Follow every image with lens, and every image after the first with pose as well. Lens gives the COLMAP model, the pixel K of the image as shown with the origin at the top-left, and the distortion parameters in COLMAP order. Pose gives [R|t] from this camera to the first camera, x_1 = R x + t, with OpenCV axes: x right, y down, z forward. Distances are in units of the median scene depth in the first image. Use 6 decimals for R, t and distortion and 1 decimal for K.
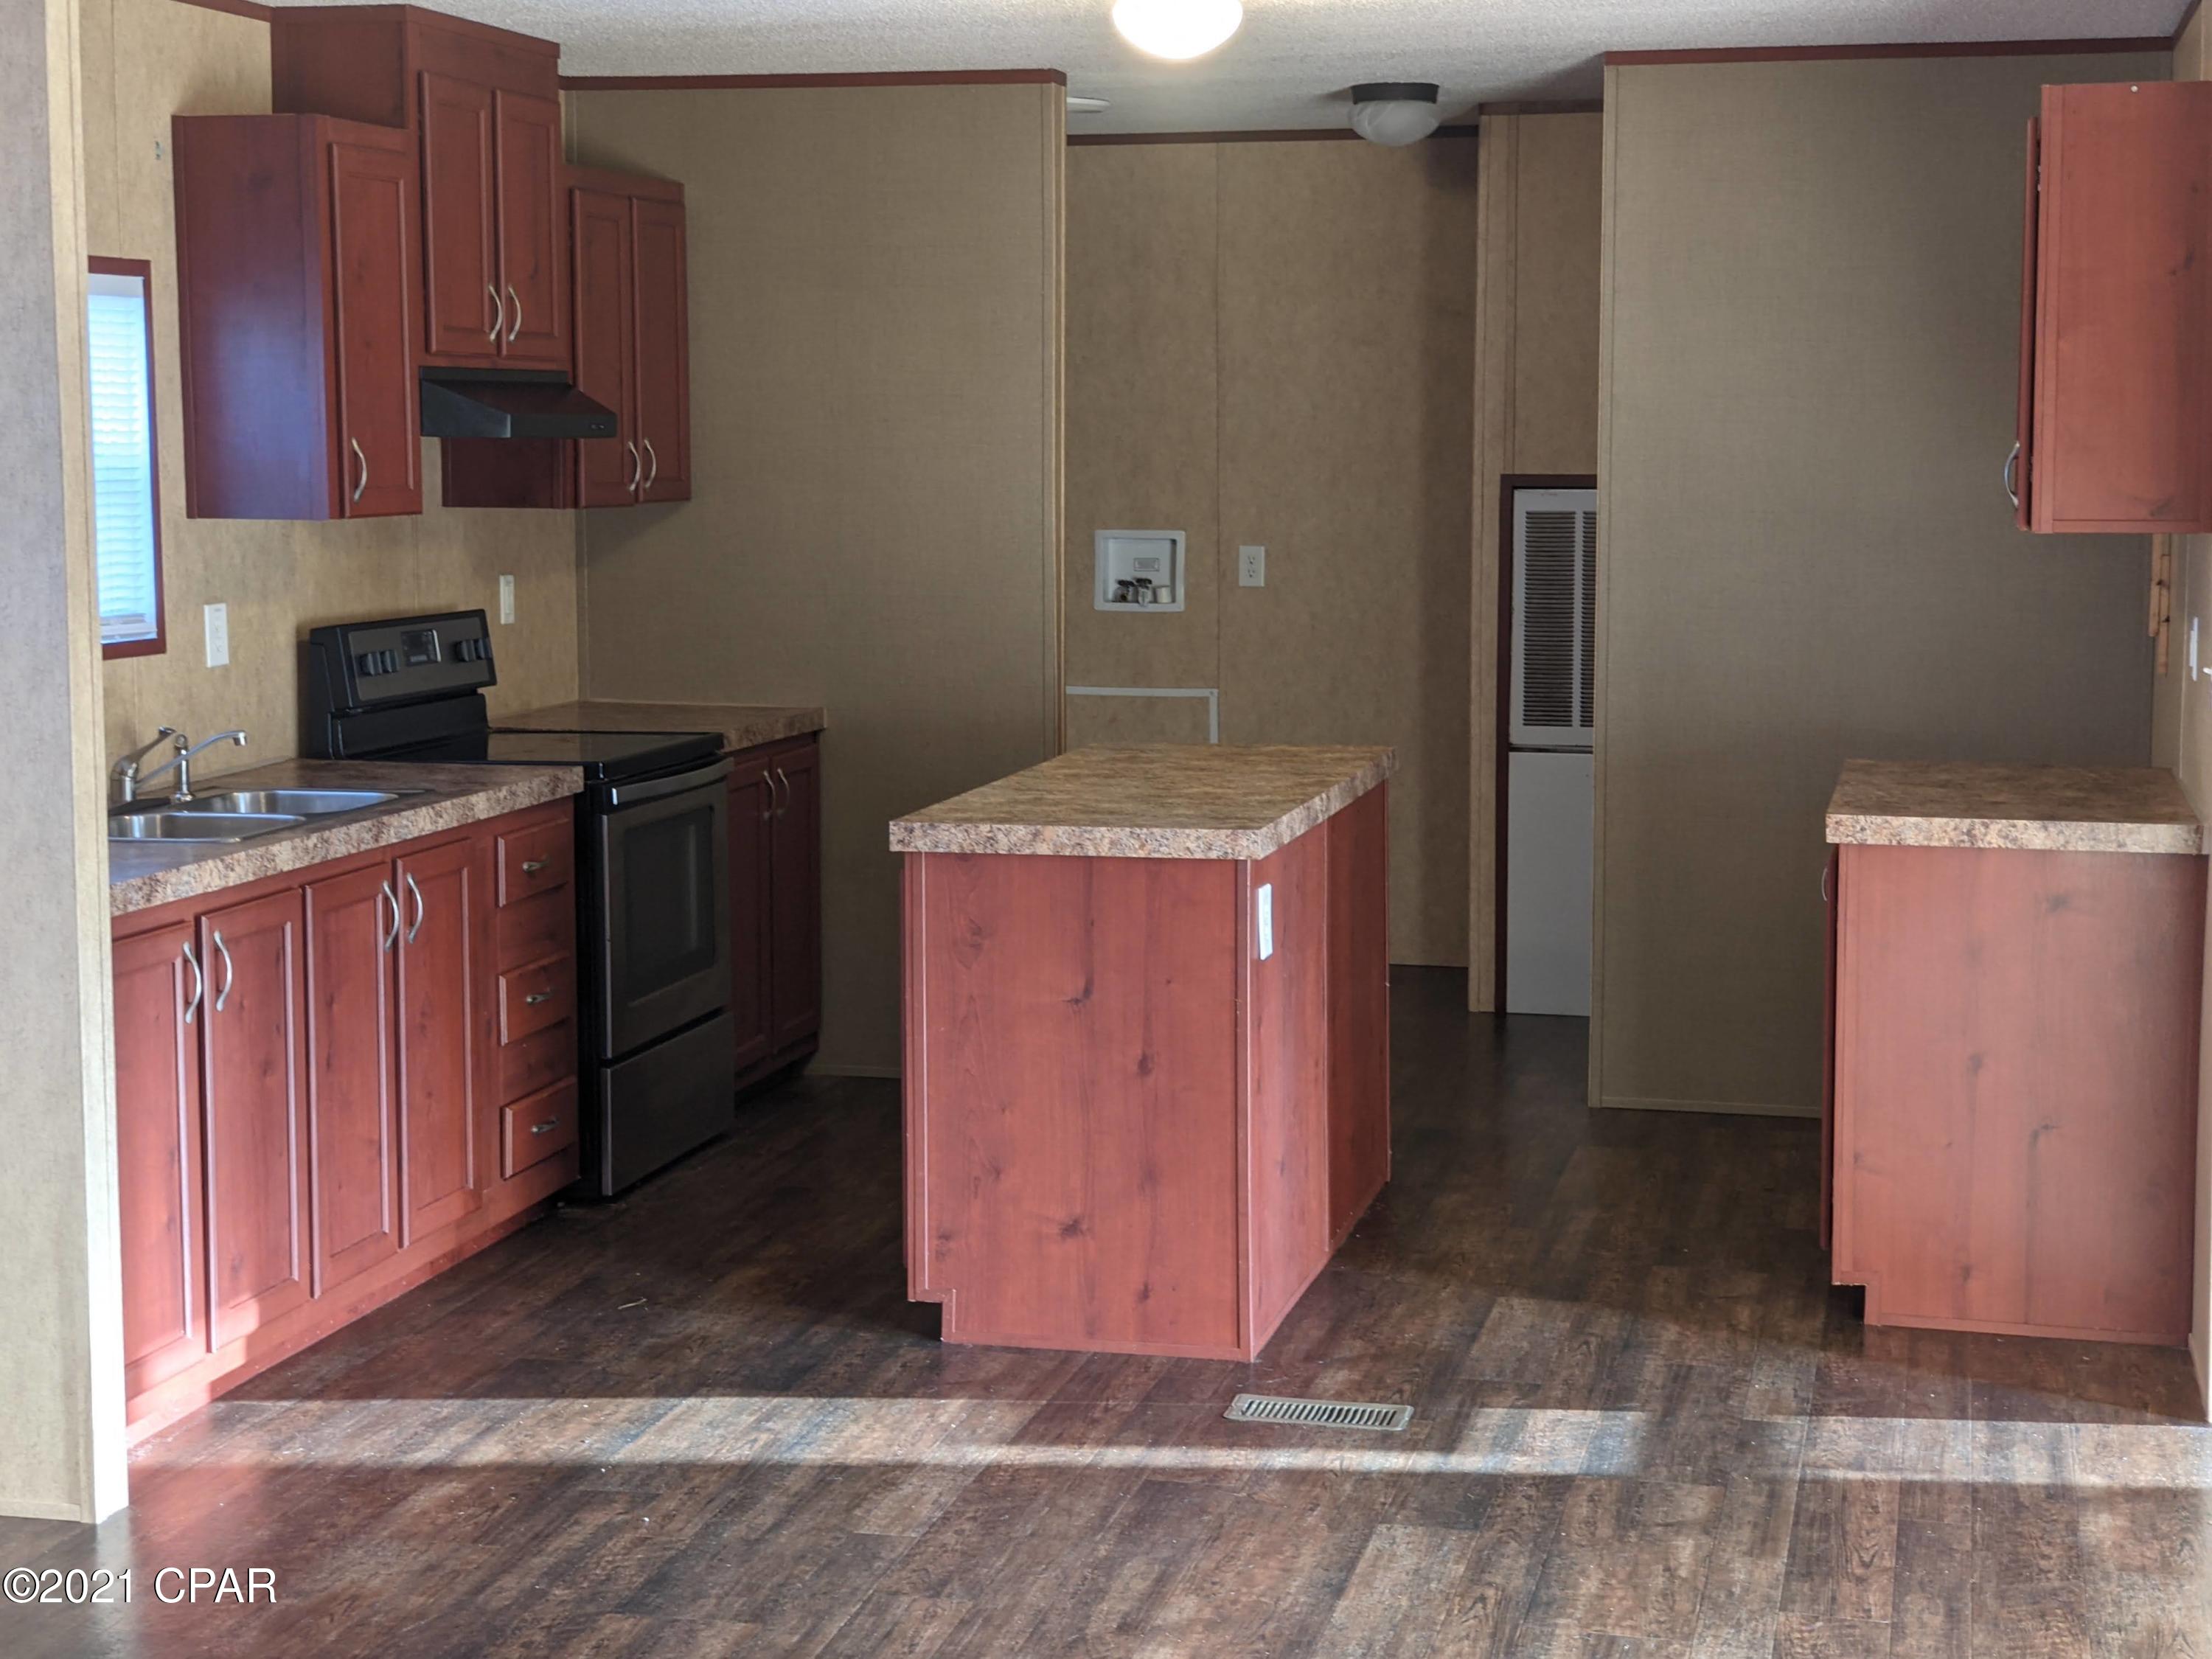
lens RADIAL K [[3640.0, 0, 1121.9], [0, 3640.0, 831.3], [0, 0, 1]] dist [0.086398, 0.000000]
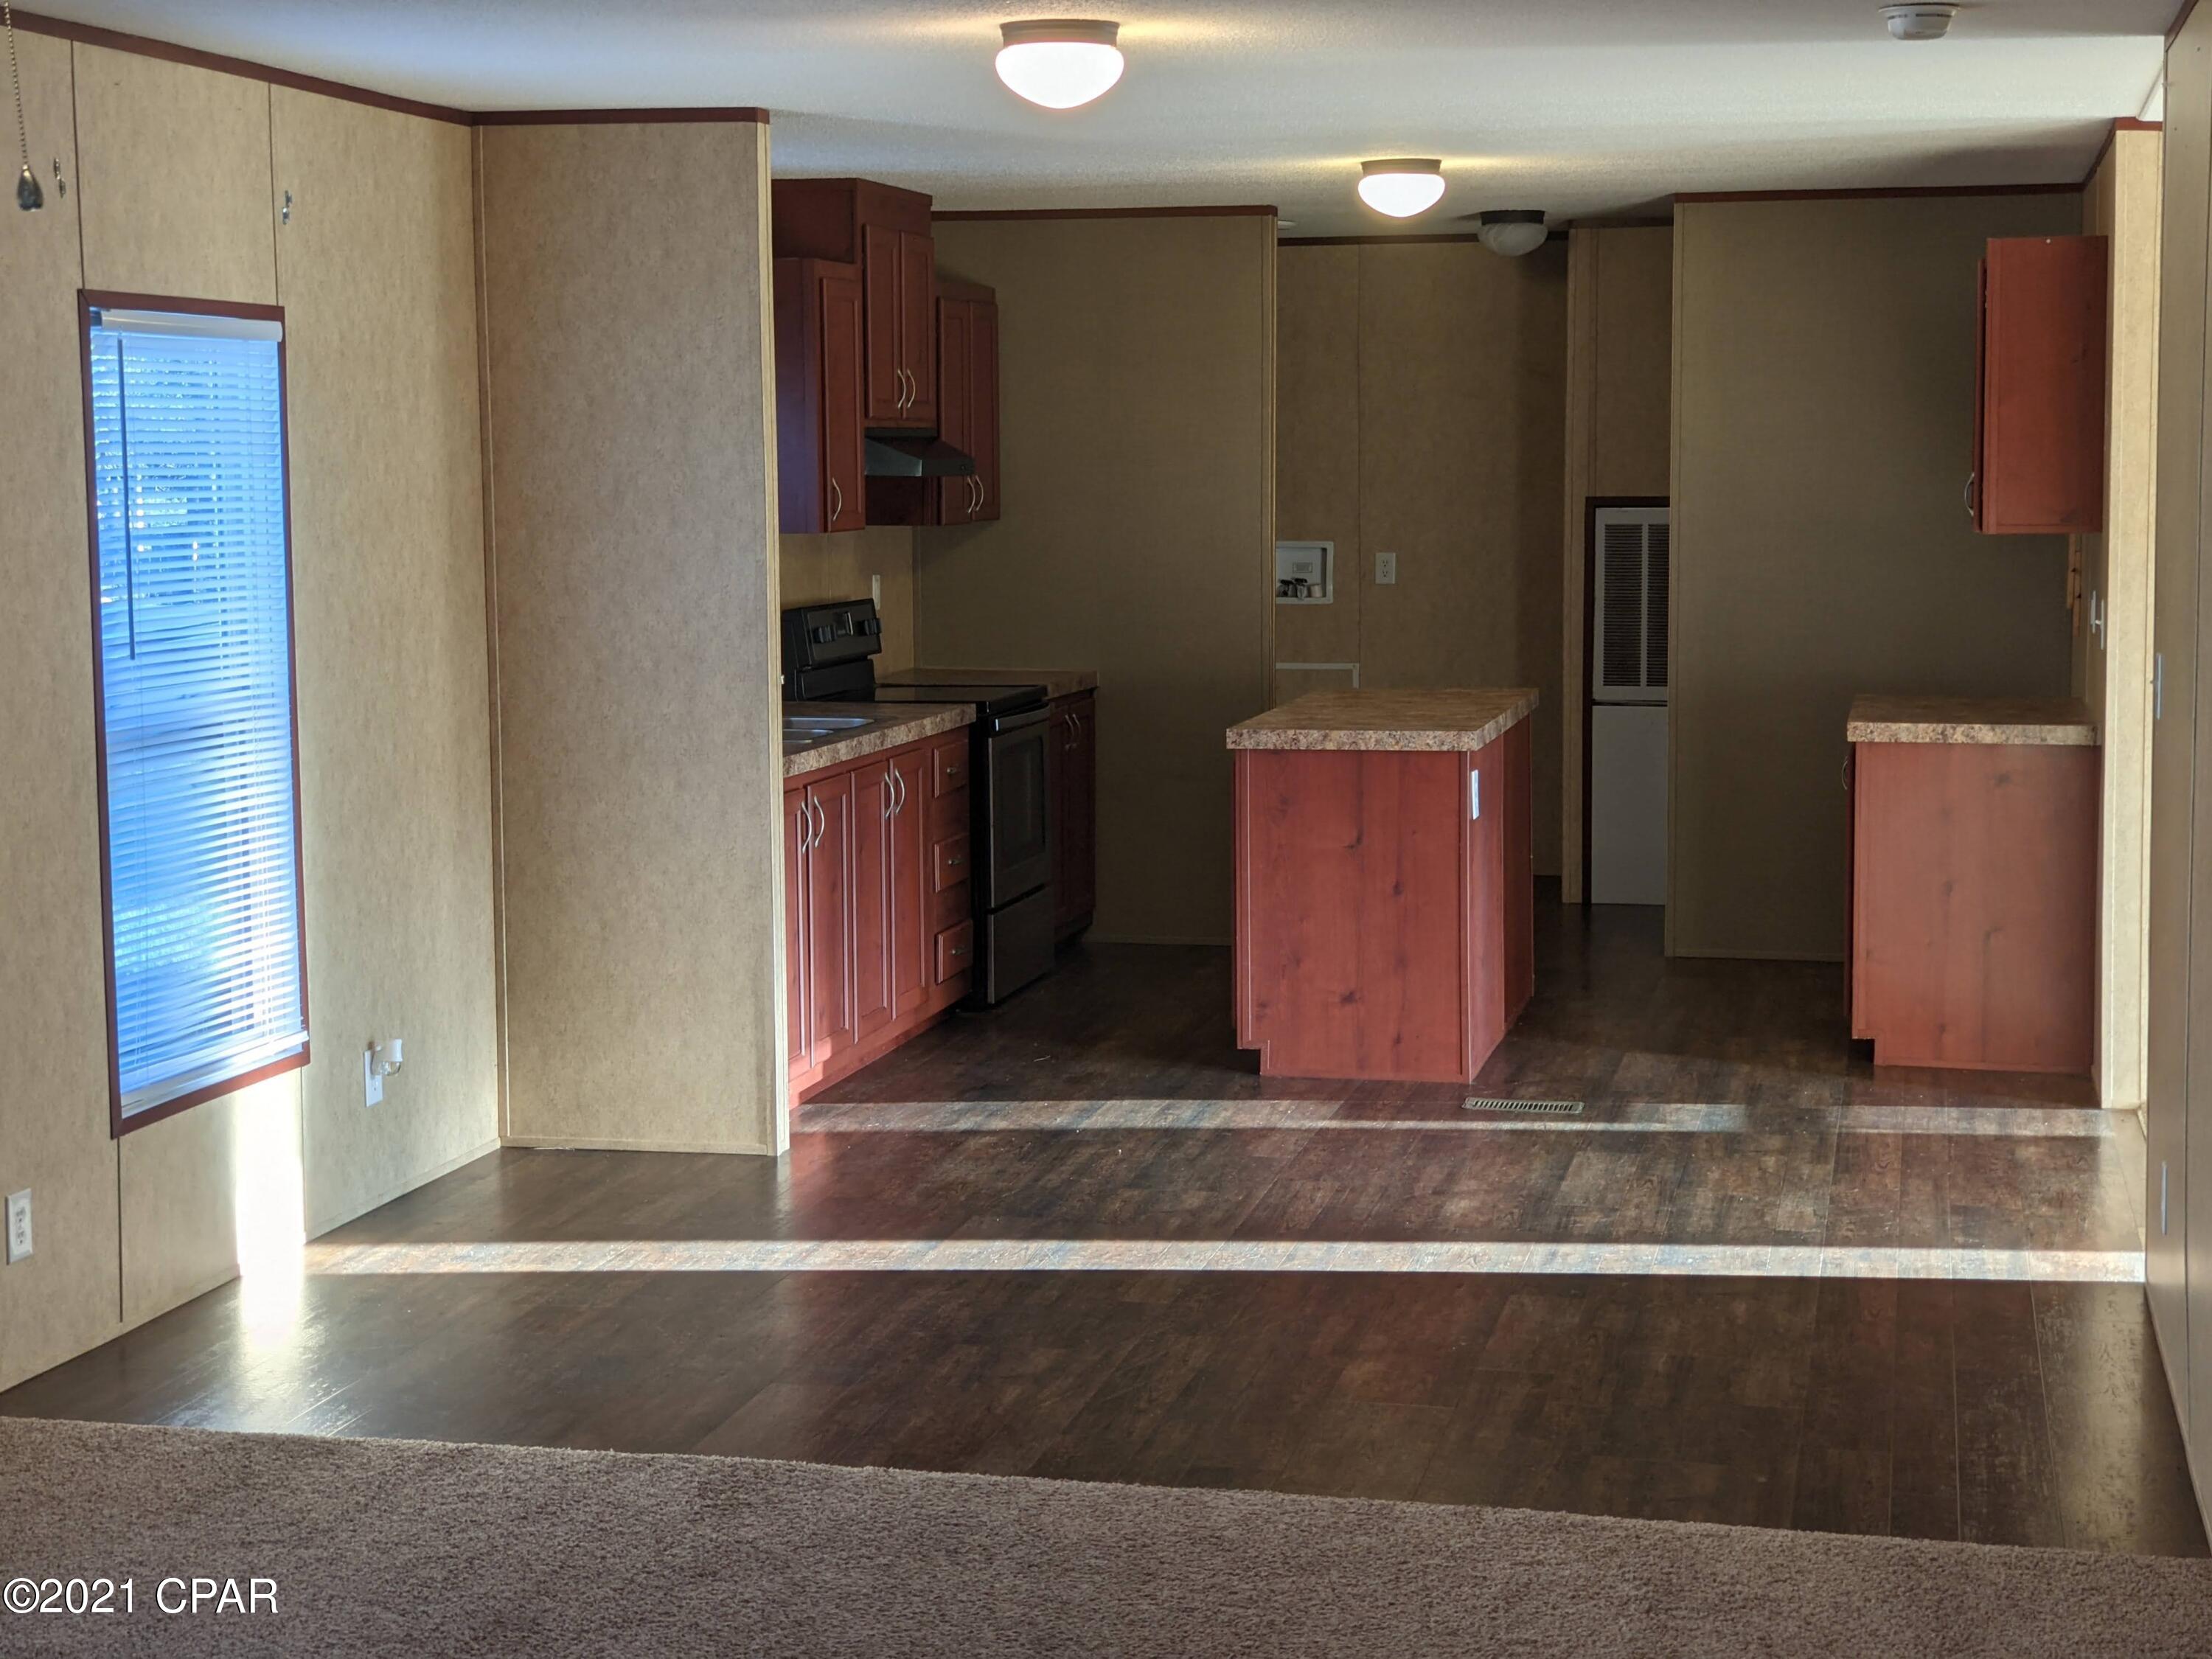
lens RADIAL K [[3640.0, 0, 1082.4], [0, 3640.0, 815.3], [0, 0, 1]] dist [0.086398, 0.000000]
pose [[0.999983, -0.005640, -0.001568, -0.119372], [0.005621, 0.999918, -0.011502, 0.049330], [0.001633, 0.011493, 0.999933, -0.501428]]
